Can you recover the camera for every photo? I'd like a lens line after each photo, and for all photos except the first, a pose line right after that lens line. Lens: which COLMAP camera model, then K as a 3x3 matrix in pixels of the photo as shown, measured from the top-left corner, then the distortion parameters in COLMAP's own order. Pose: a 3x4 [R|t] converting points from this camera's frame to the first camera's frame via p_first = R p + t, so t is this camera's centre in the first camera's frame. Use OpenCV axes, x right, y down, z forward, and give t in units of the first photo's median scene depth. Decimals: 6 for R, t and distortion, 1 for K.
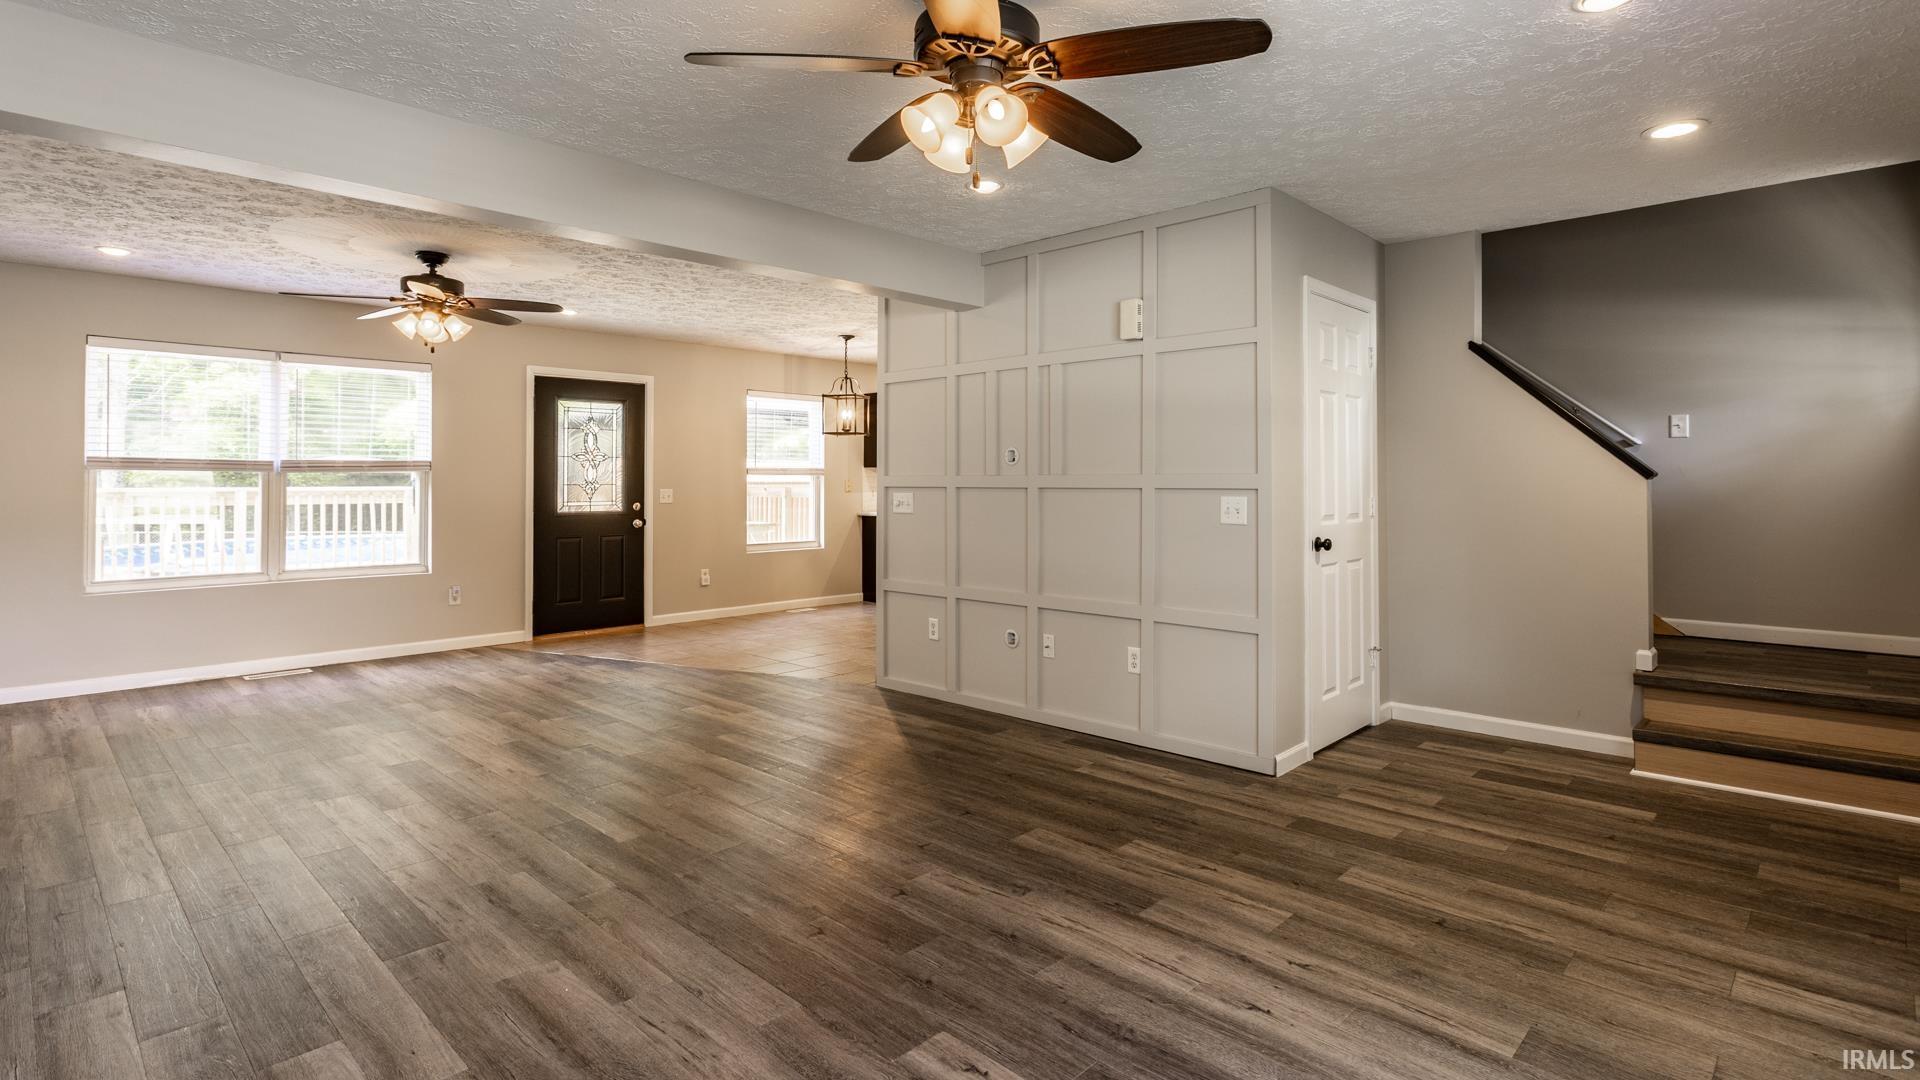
lens RADIAL K [[919.5, 0, 961.4], [0, 919.5, 469.3], [0, 0, 1]] dist [0.001734, 0.000686]
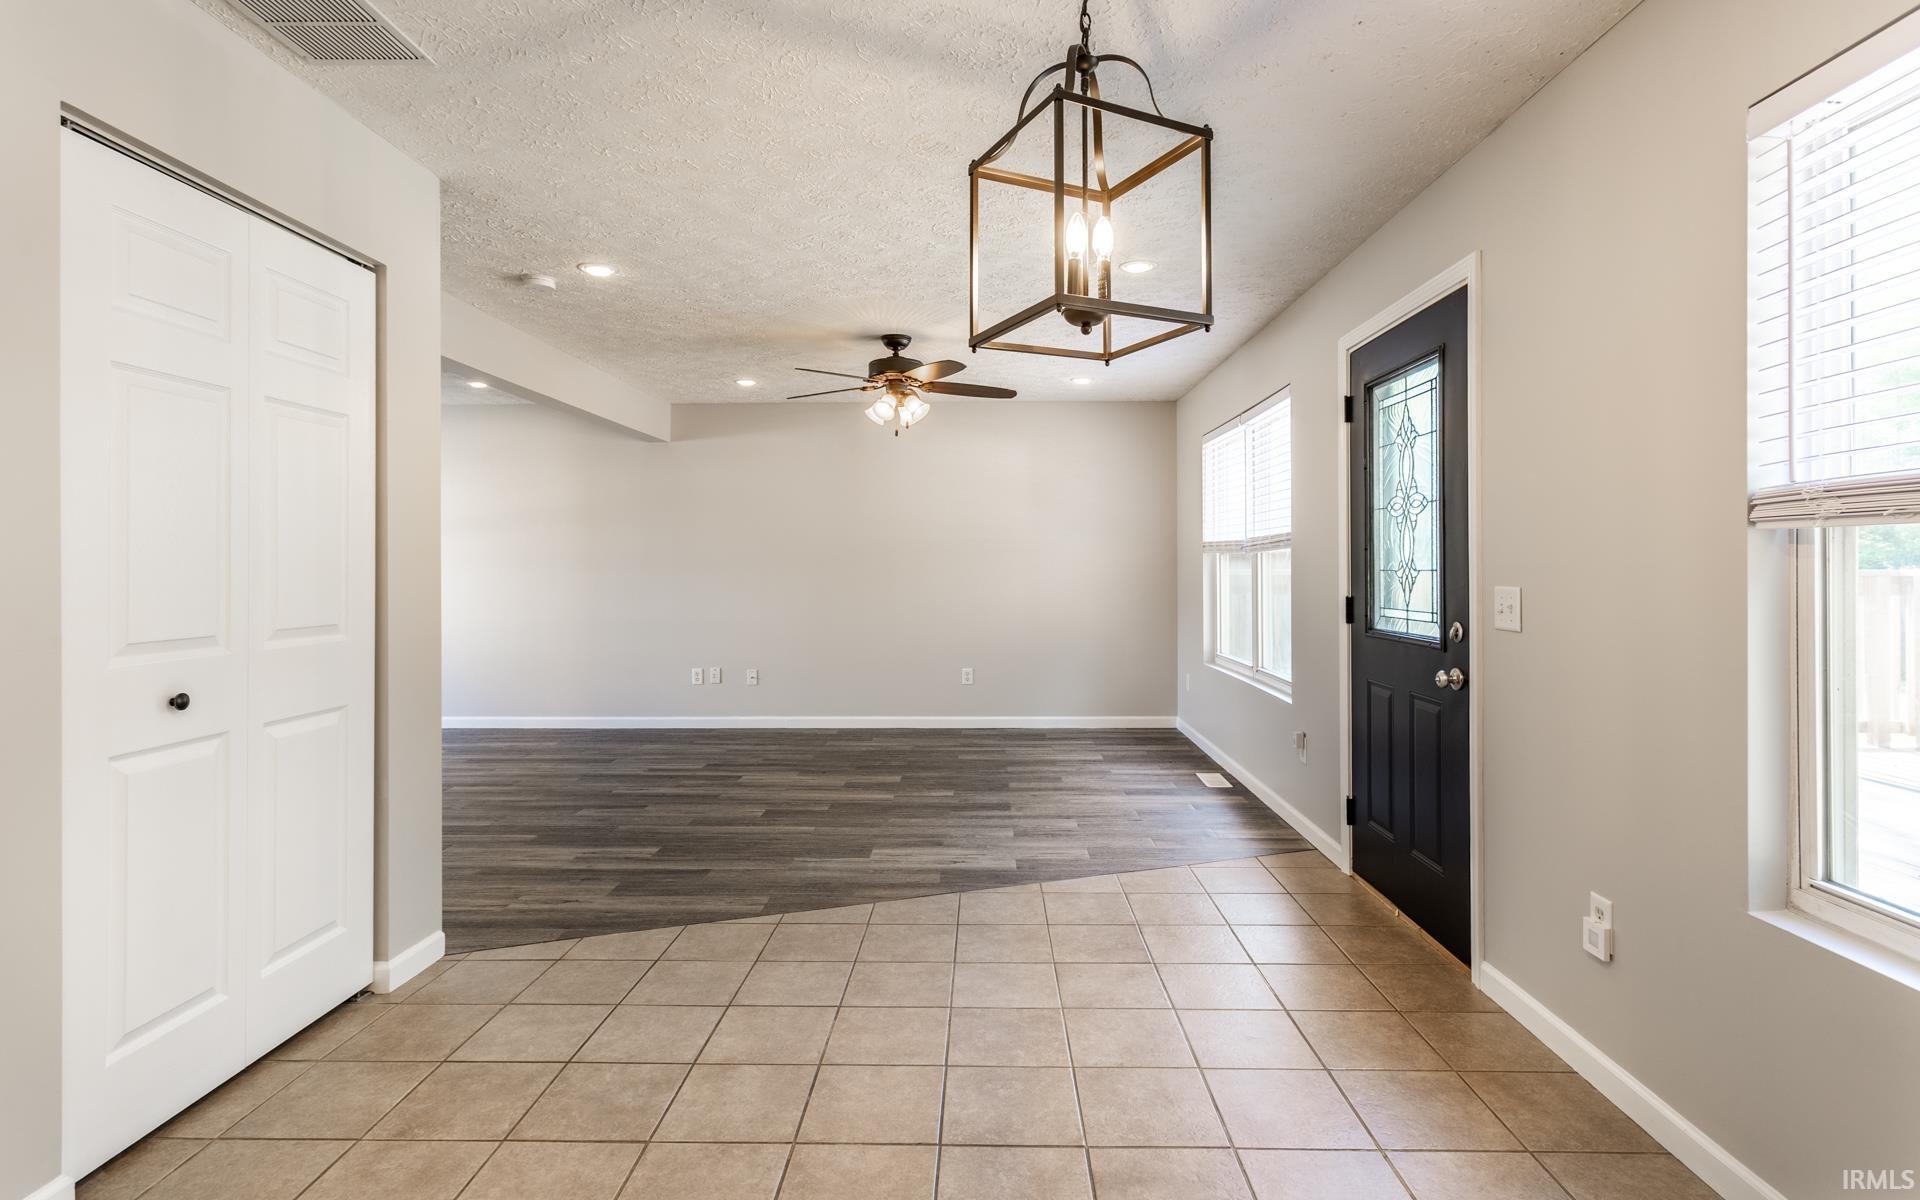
lens RADIAL K [[955.6, 0, 983.1], [0, 955.6, 552.0], [0, 0, 1]] dist [-0.002933, -0.000737]
pose [[-0.734885, -0.005792, -0.678167, 0.050504], [0.013640, 0.999635, -0.023318, 0.020416], [0.678054, -0.026386, -0.734538, 1.525536]]
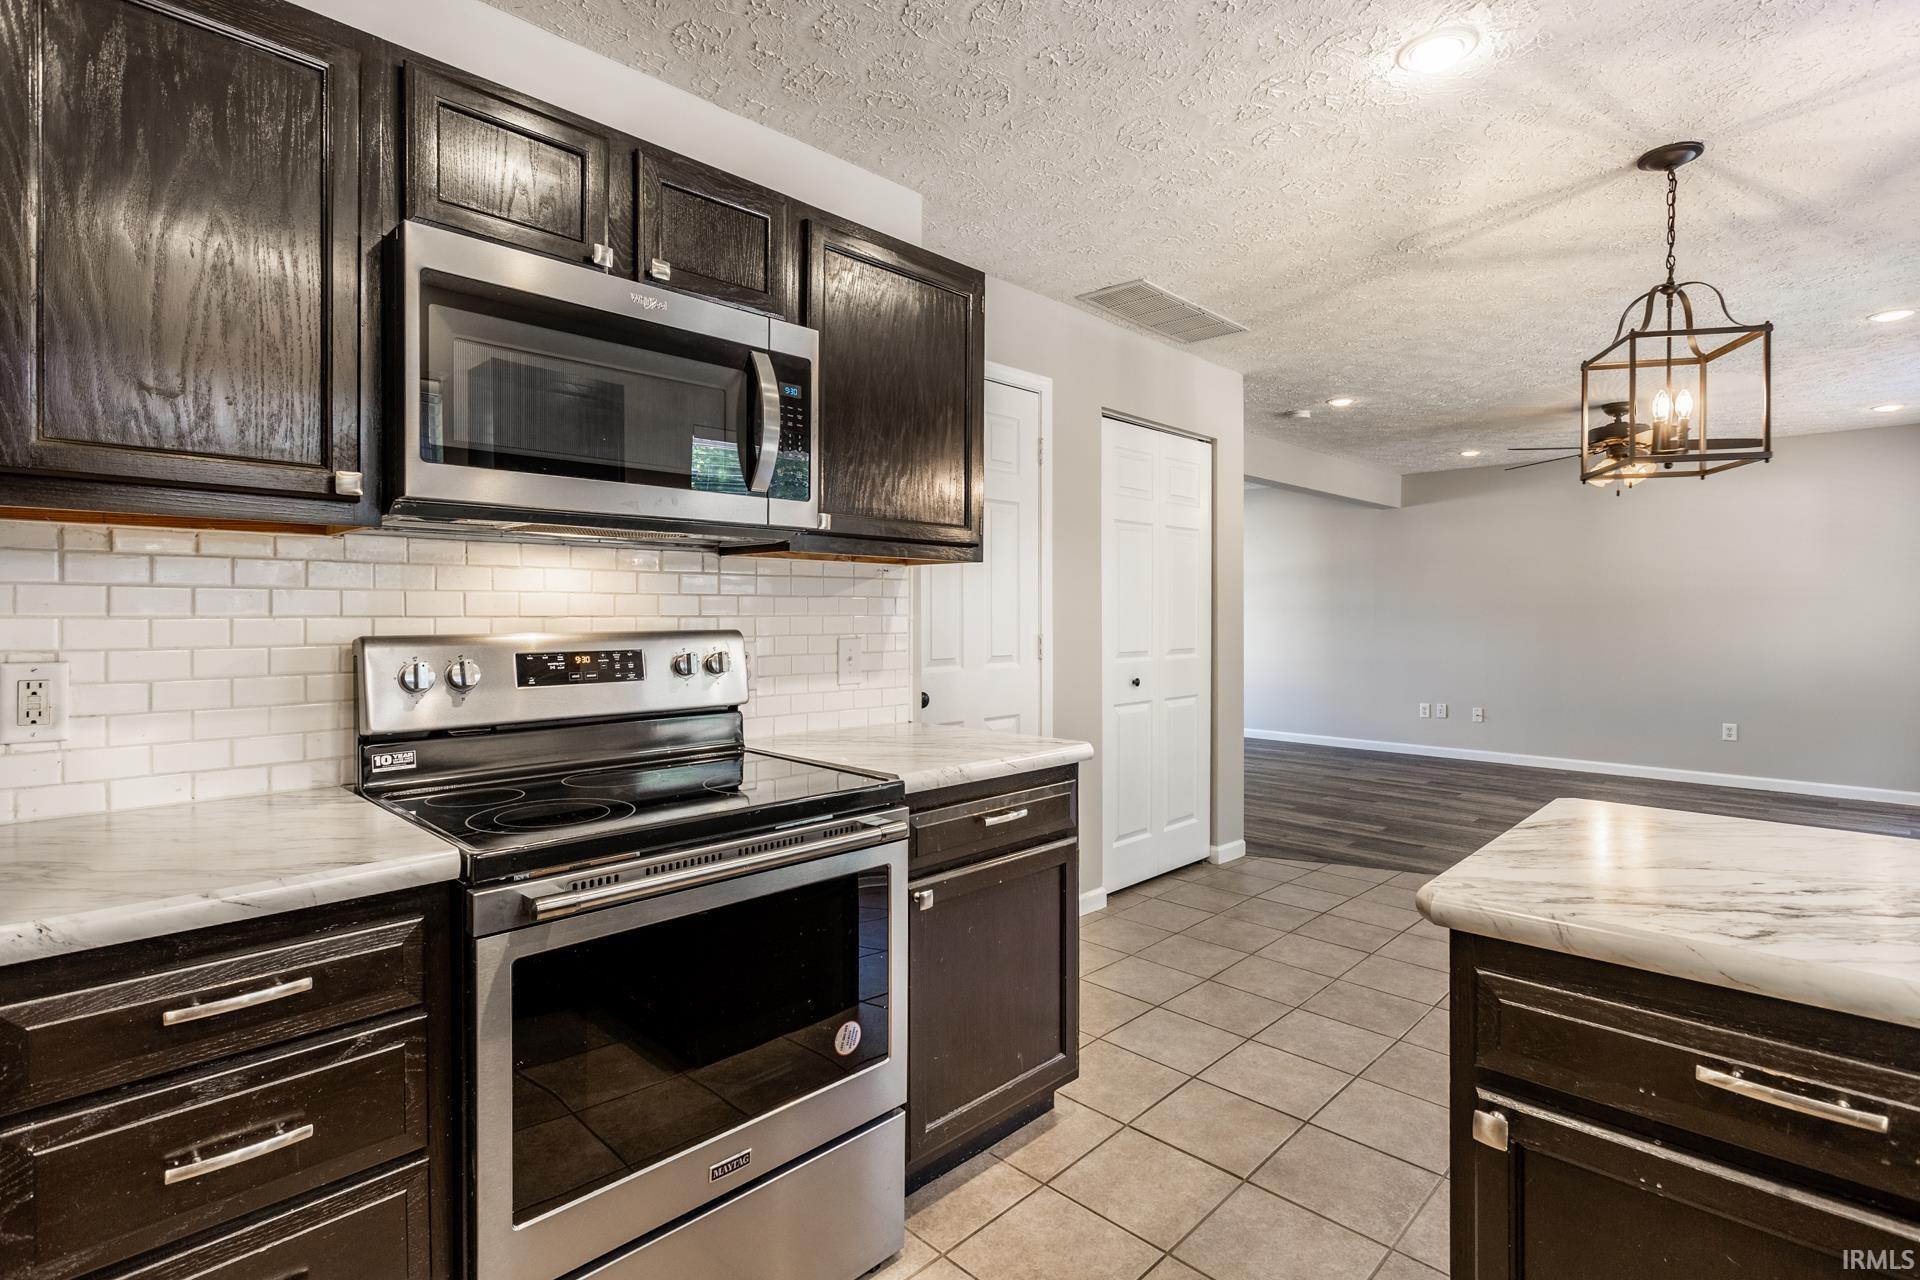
lens RADIAL K [[935.6, 0, 960.7], [0, 935.6, 623.1], [0, 0, 1]] dist [0.006468, 0.000669]
pose [[-0.999840, -0.000004, 0.017887, 0.148517], [-0.000034, 0.999999, -0.001677, 0.020087], [-0.017887, -0.001677, -0.999839, 1.770243]]
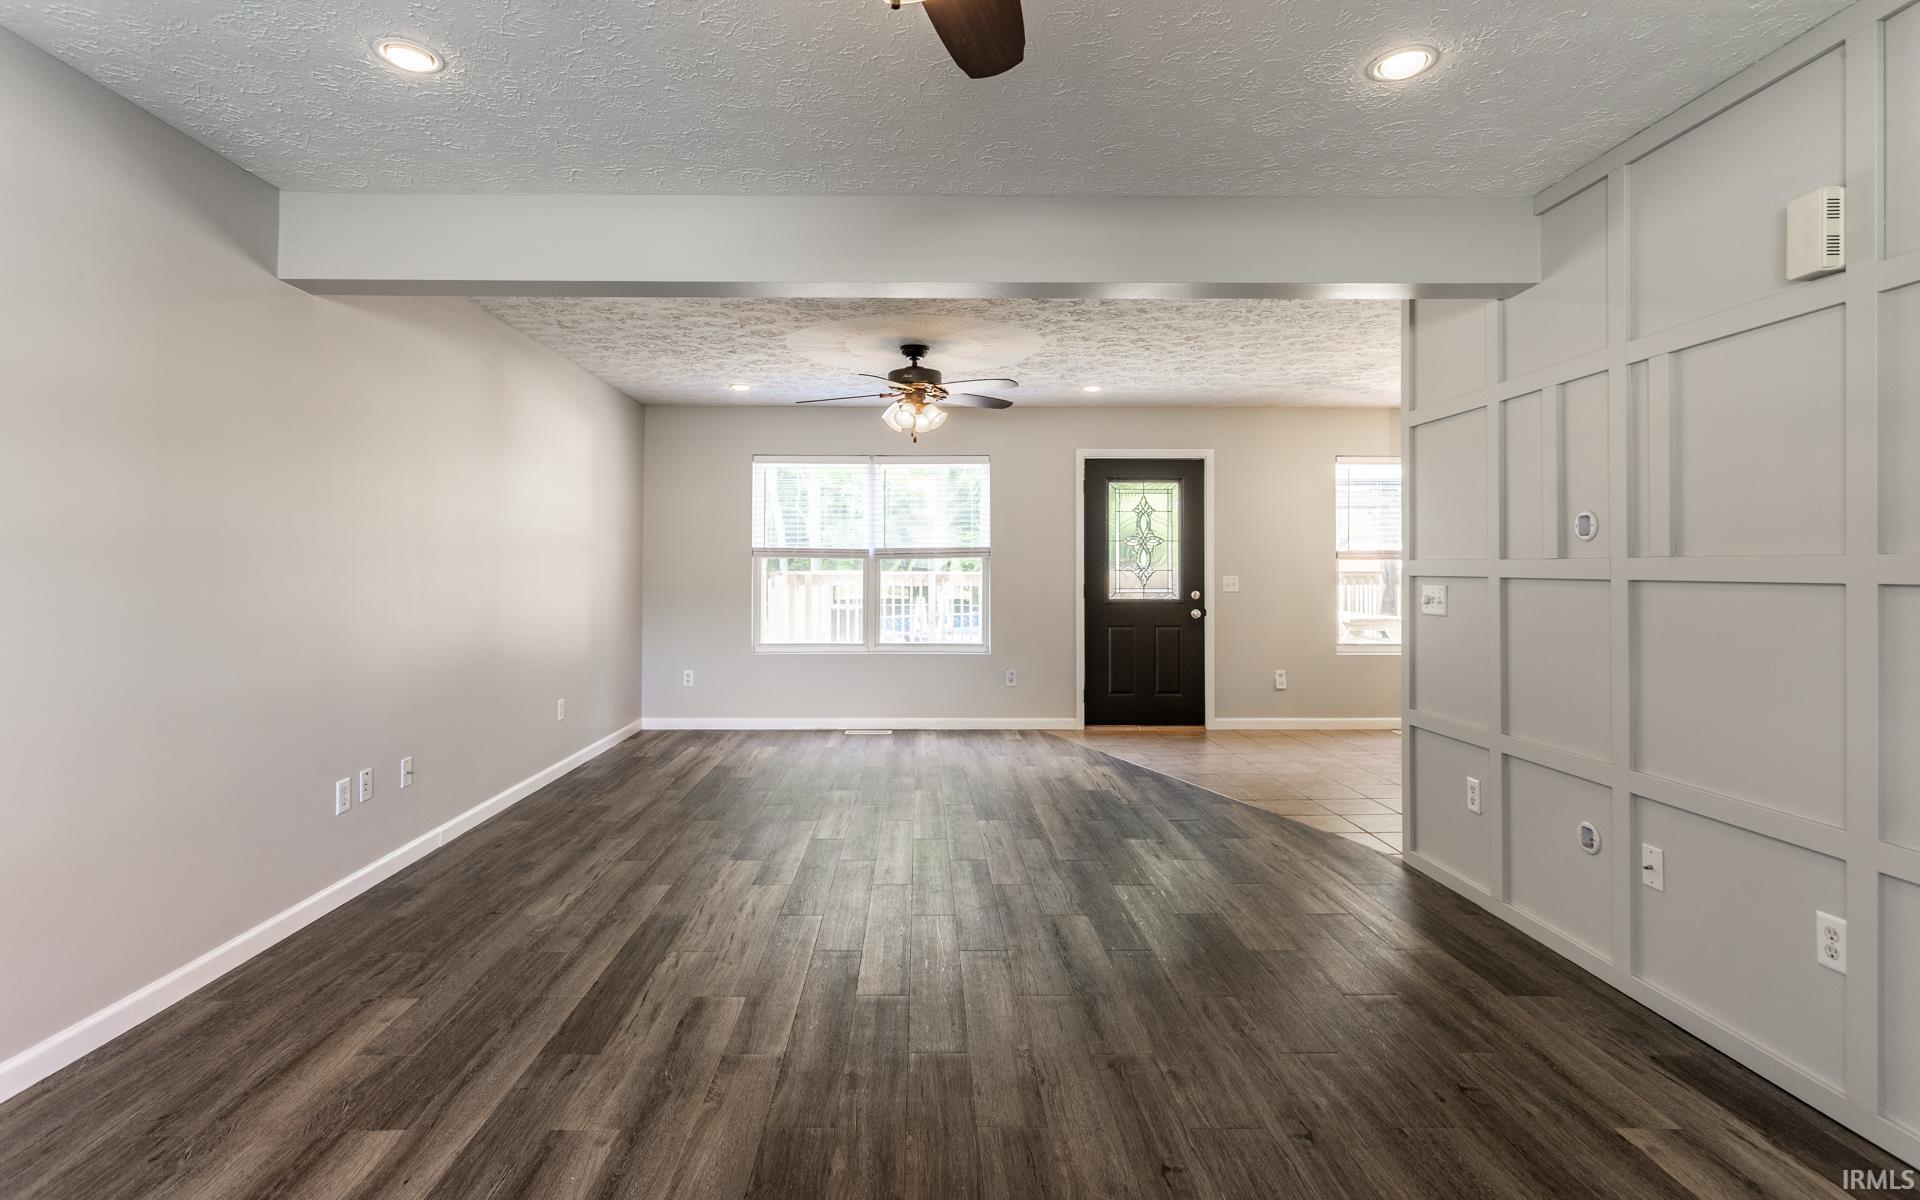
lens RADIAL K [[919.2, 0, 940.8], [0, 919.2, 554.0], [0, 0, 1]] dist [-0.001617, 0.000735]
pose [[0.701348, -0.008581, -0.712767, 0.153466], [0.008207, 0.999958, -0.003962, 0.002376], [0.712772, -0.003071, 0.701389, 0.249593]]
